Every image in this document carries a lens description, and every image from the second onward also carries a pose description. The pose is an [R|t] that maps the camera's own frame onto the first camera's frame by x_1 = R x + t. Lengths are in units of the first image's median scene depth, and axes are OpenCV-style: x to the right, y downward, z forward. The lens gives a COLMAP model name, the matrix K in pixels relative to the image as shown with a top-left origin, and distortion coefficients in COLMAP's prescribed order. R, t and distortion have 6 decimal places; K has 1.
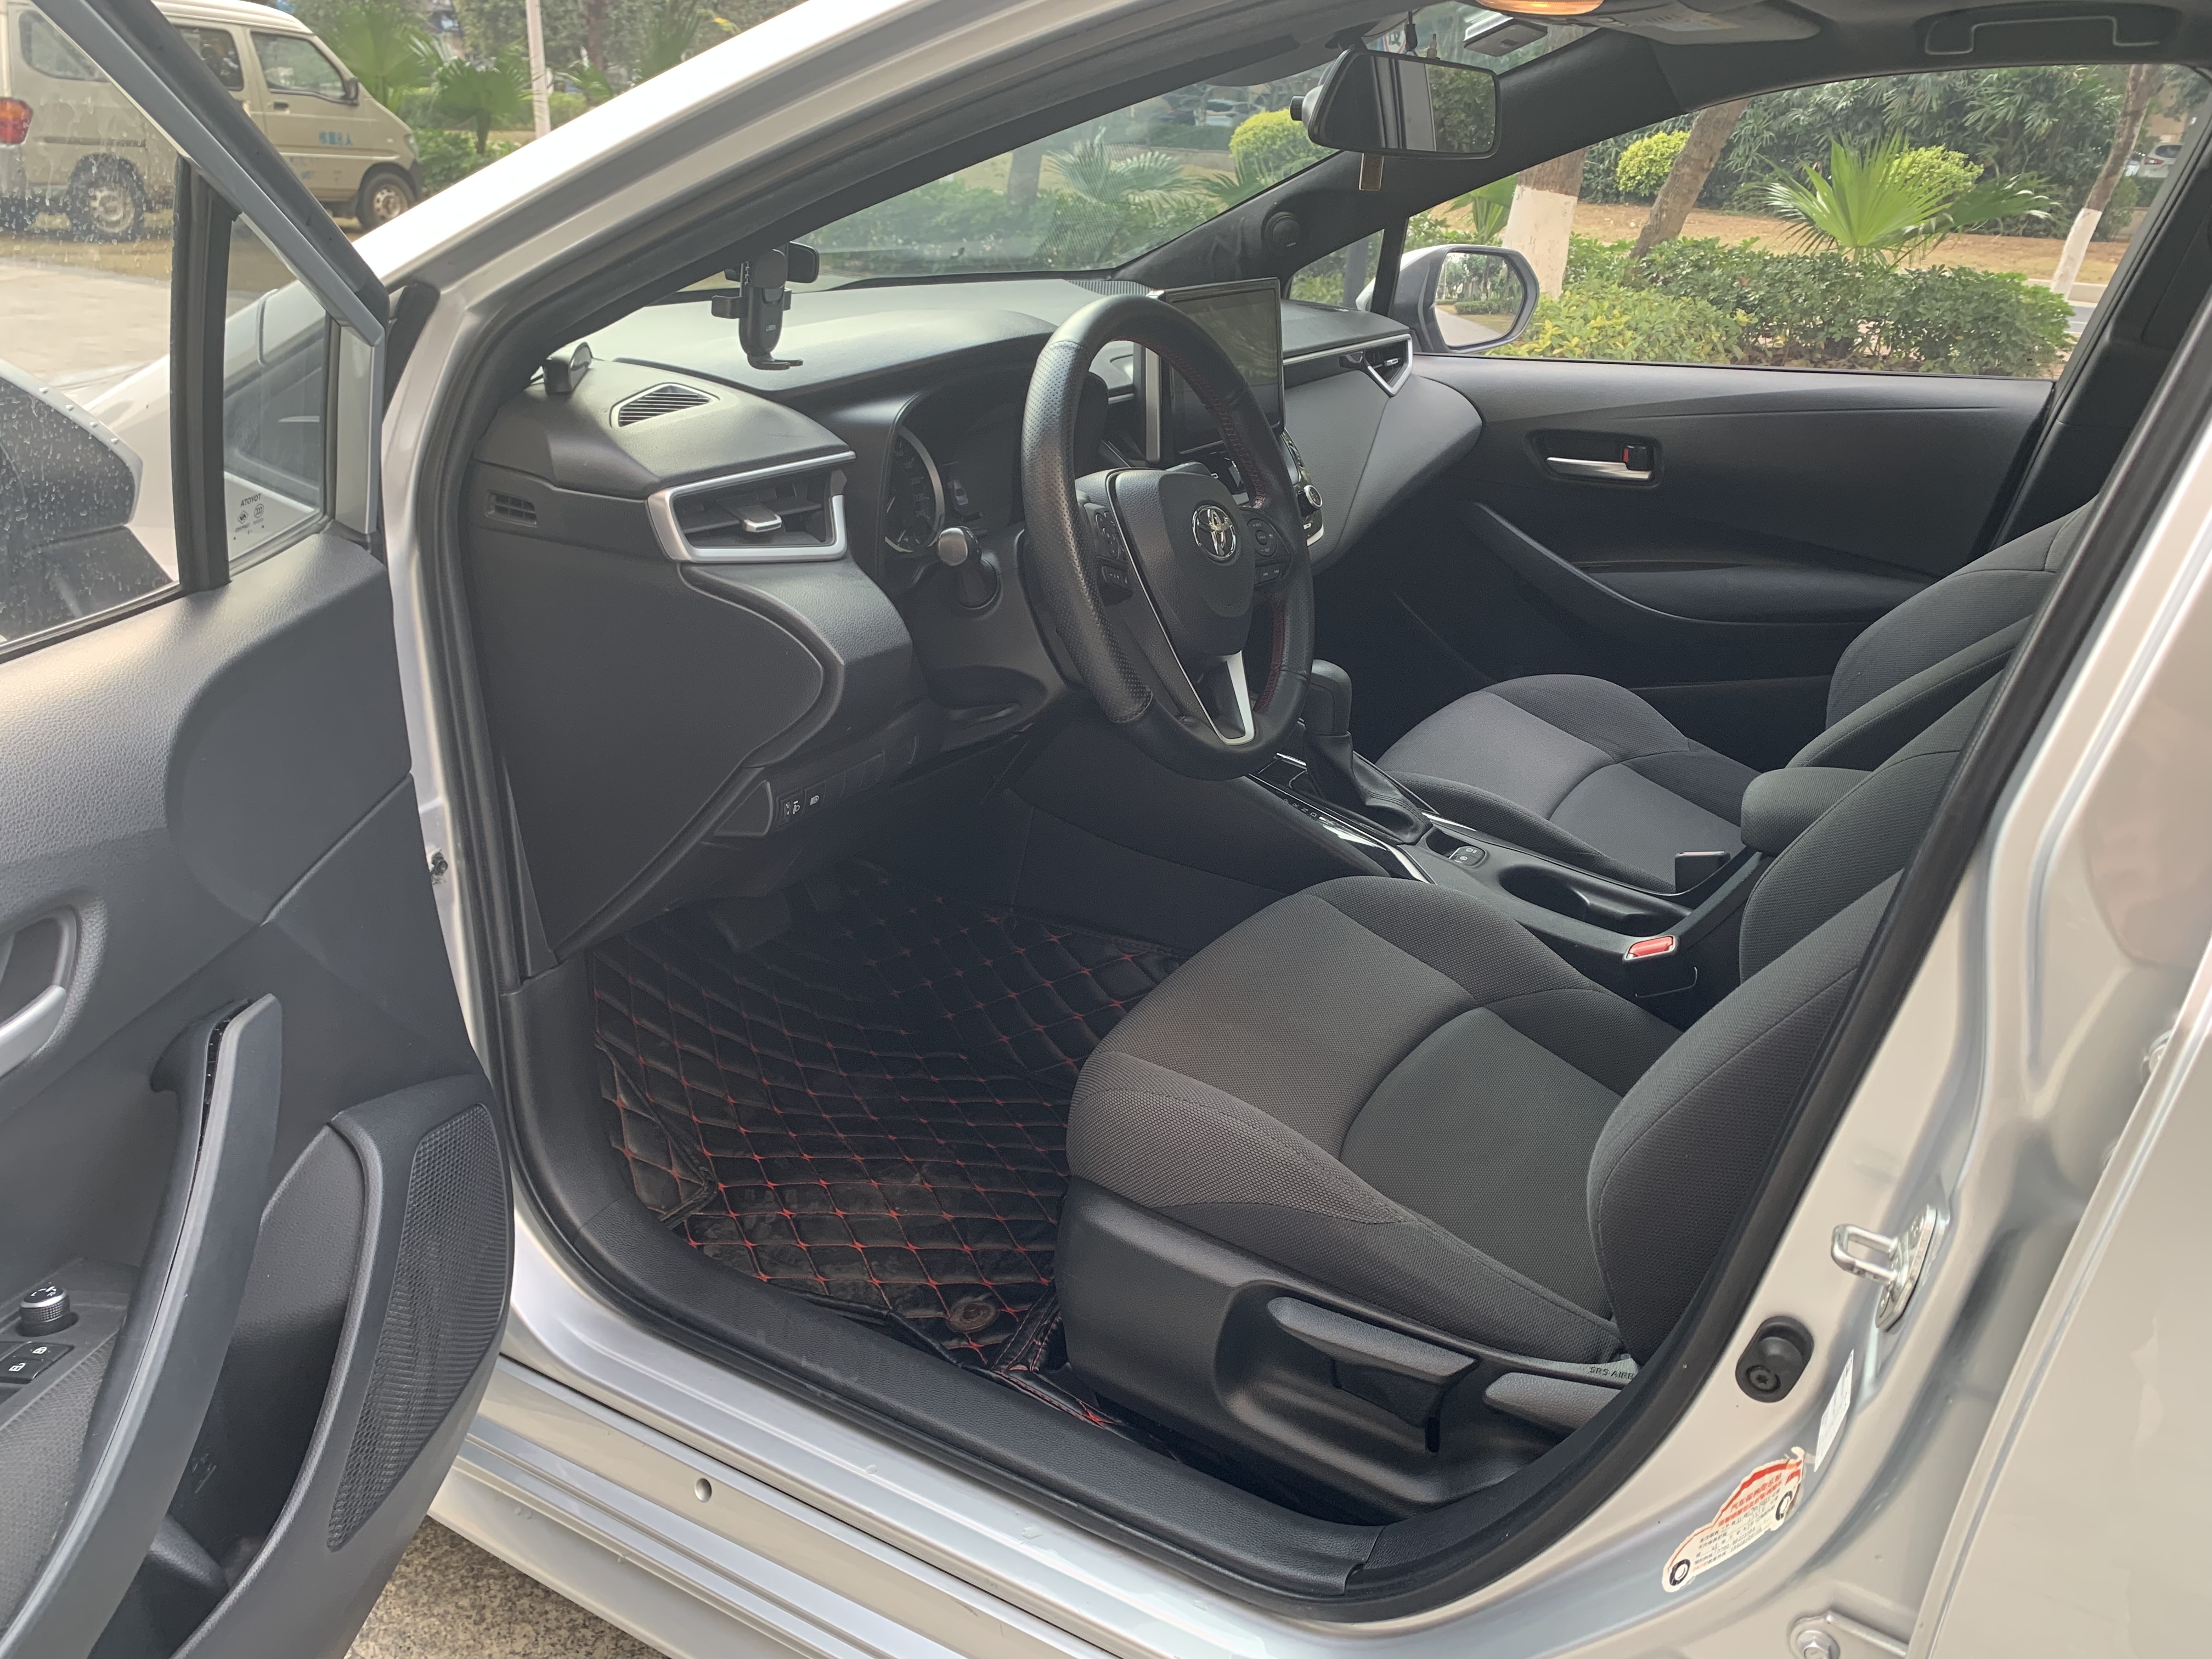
lens RADIAL K [[1676.0, 0, 1097.4], [0, 1676.0, 830.7], [0, 0, 1]] dist [0.018089, -0.019811]
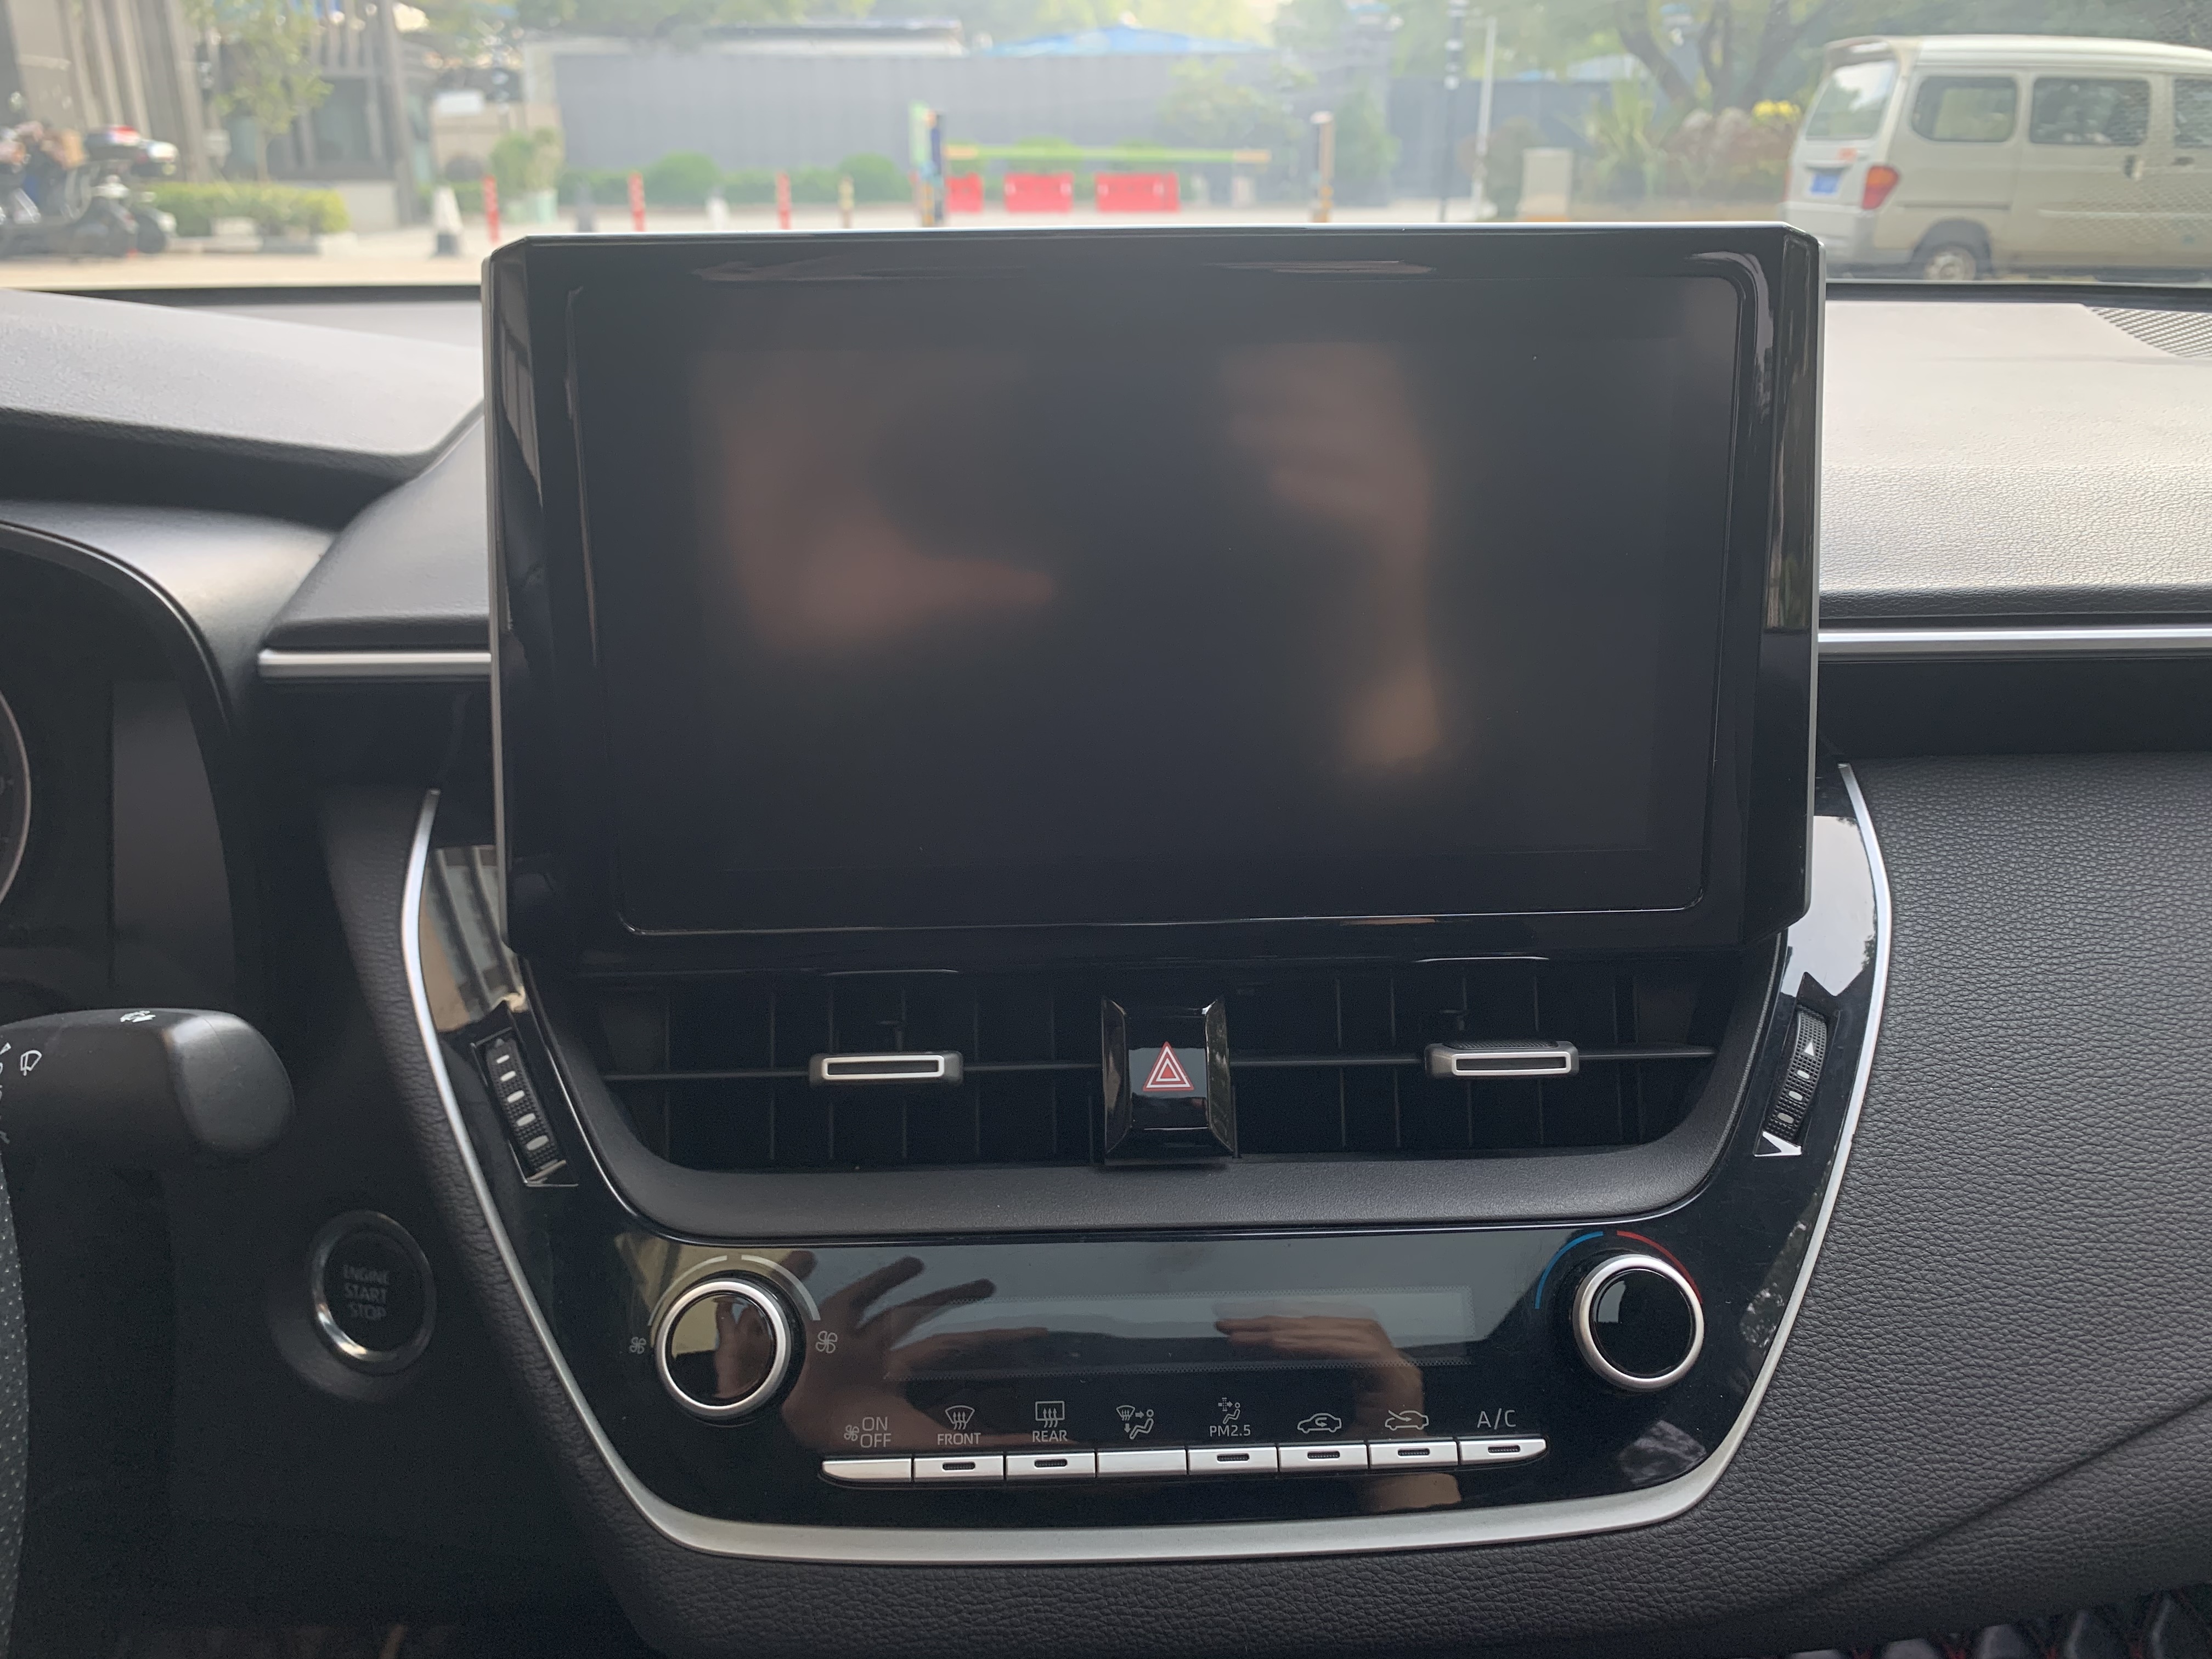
lens RADIAL K [[1676.0, 0, 1096.2], [0, 1676.0, 846.2], [0, 0, 1]] dist [0.018089, -0.019811]
pose [[0.516298, 0.272202, -0.811999, 0.197315], [-0.298971, 0.945780, 0.126953, -0.208960], [0.802529, 0.177218, 0.569685, 0.663601]]
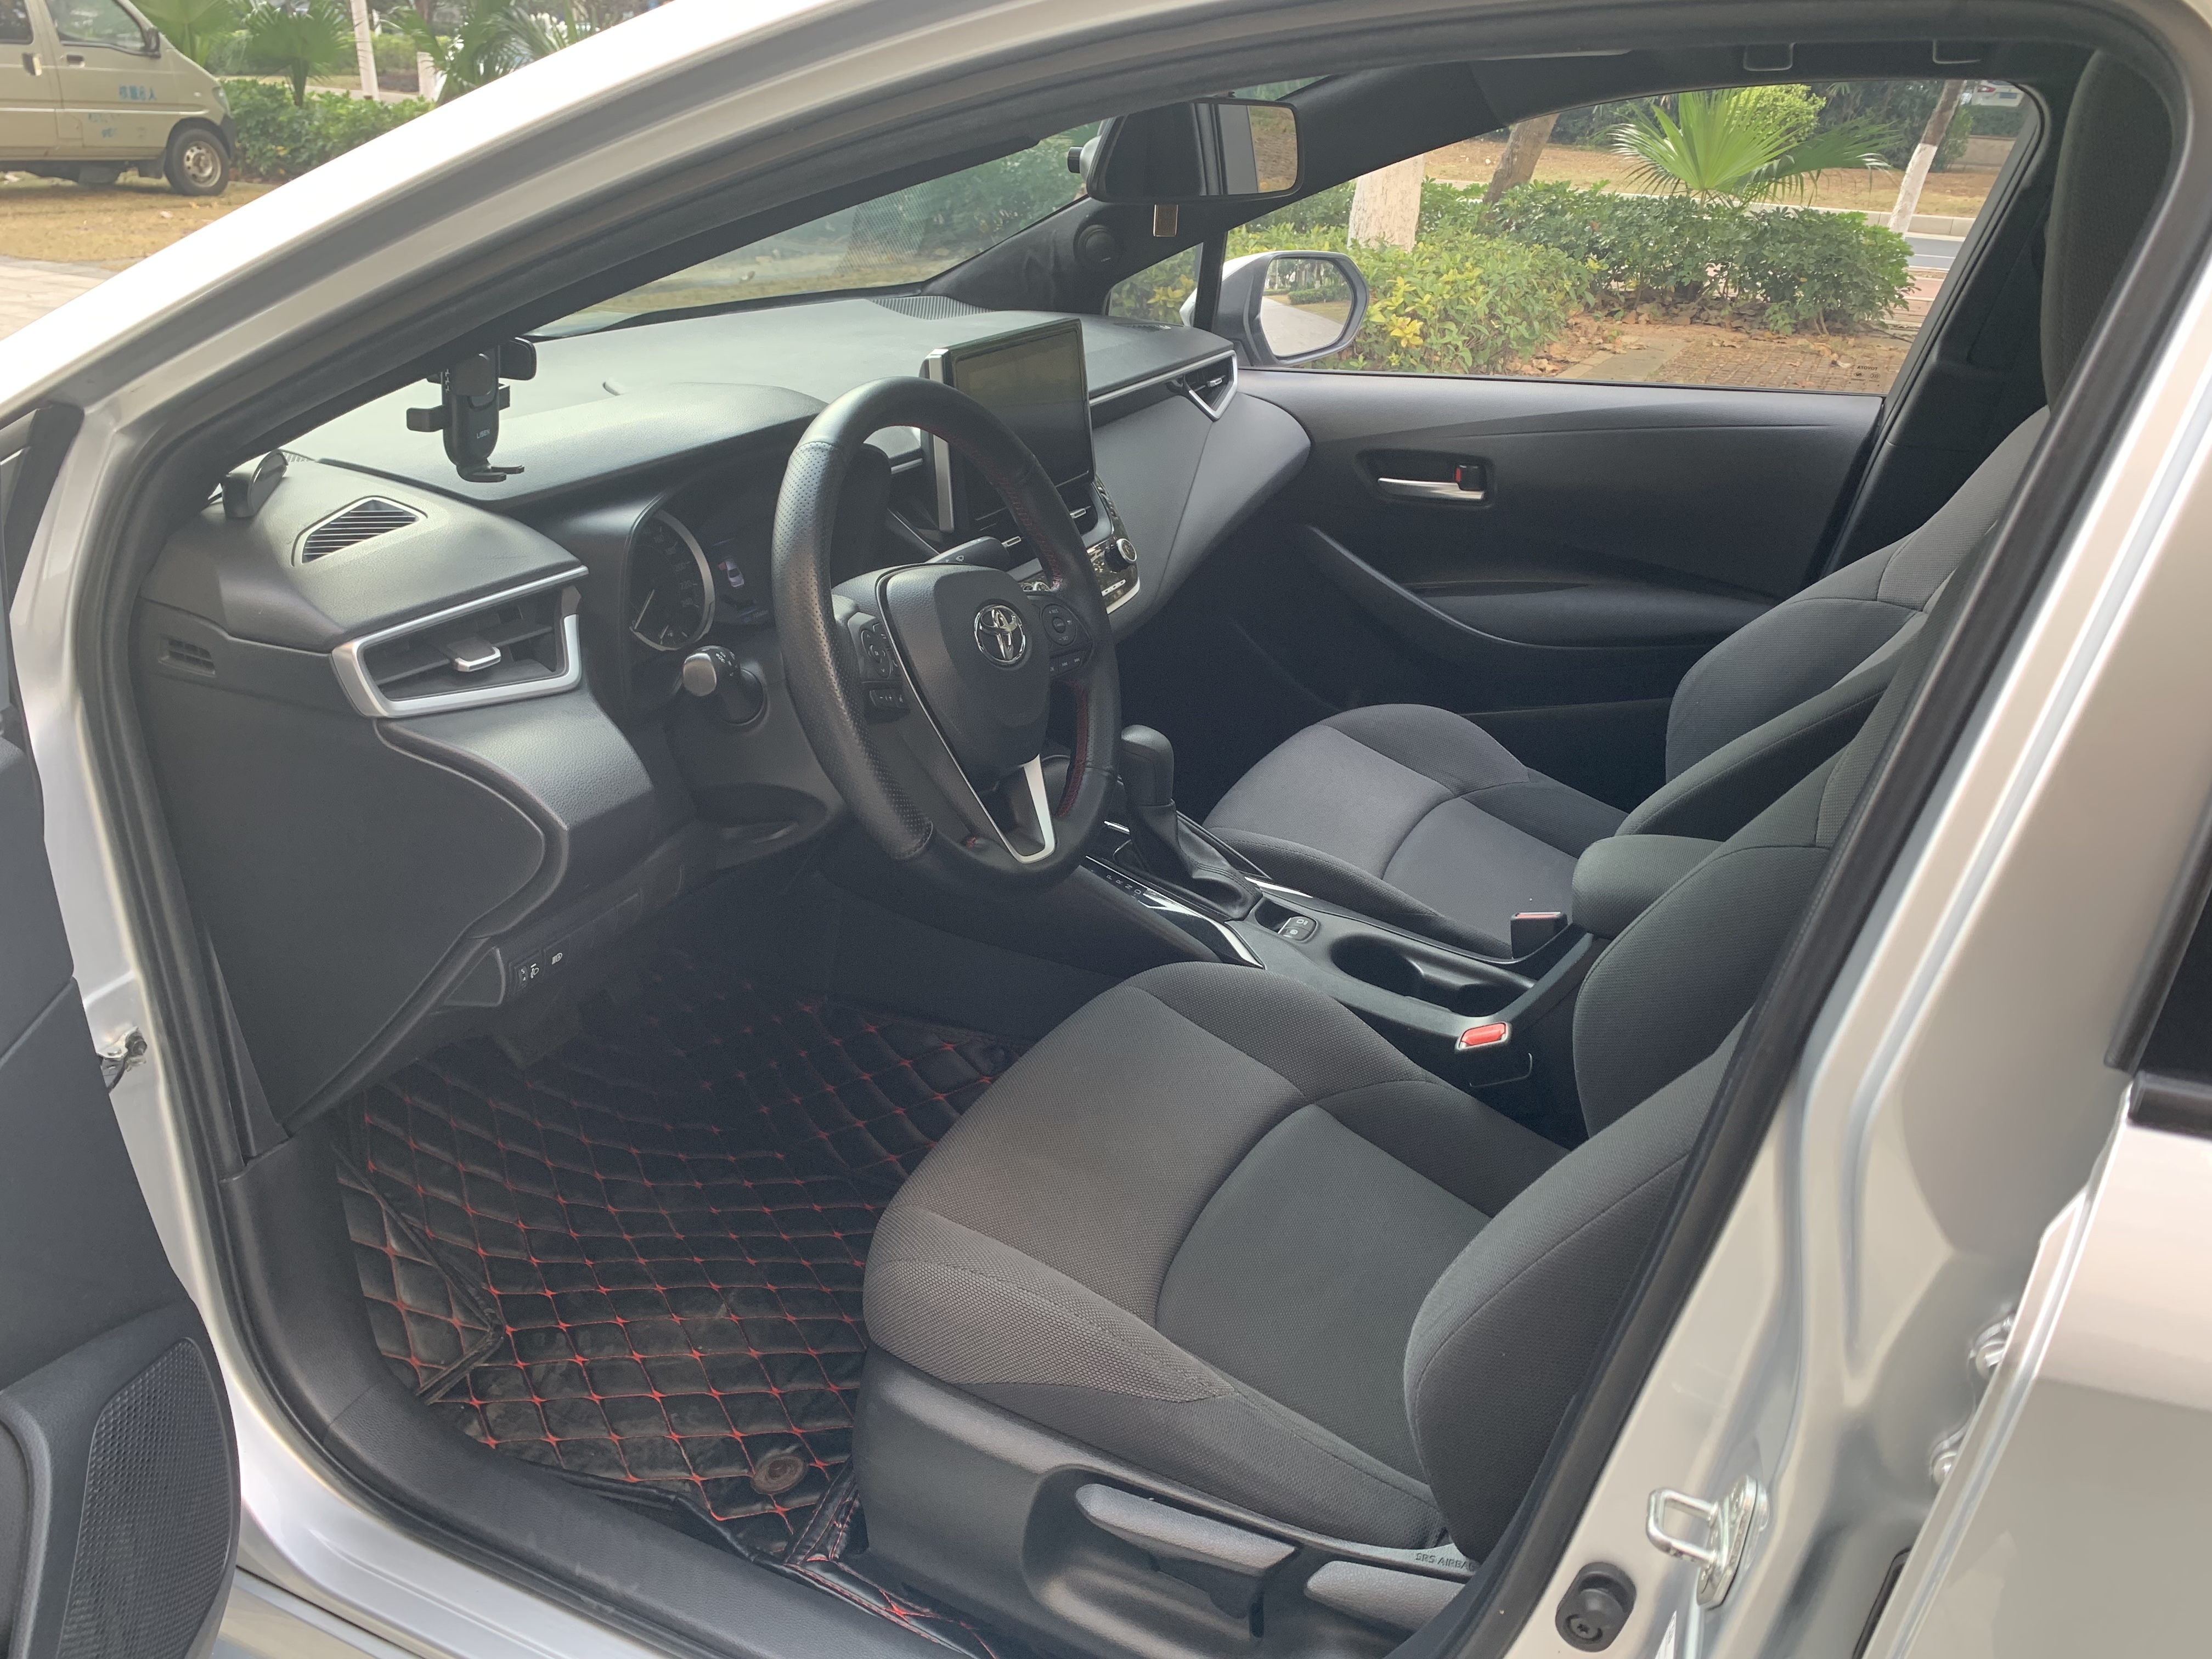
lens RADIAL K [[1676.0, 0, 1097.5], [0, 1676.0, 826.4], [0, 0, 1]] dist [0.018089, -0.019811]
pose [[0.996944, -0.039656, 0.067300, 0.034192], [0.037567, 0.998781, 0.032014, -0.059292], [-0.068487, -0.029388, 0.997219, 0.045577]]
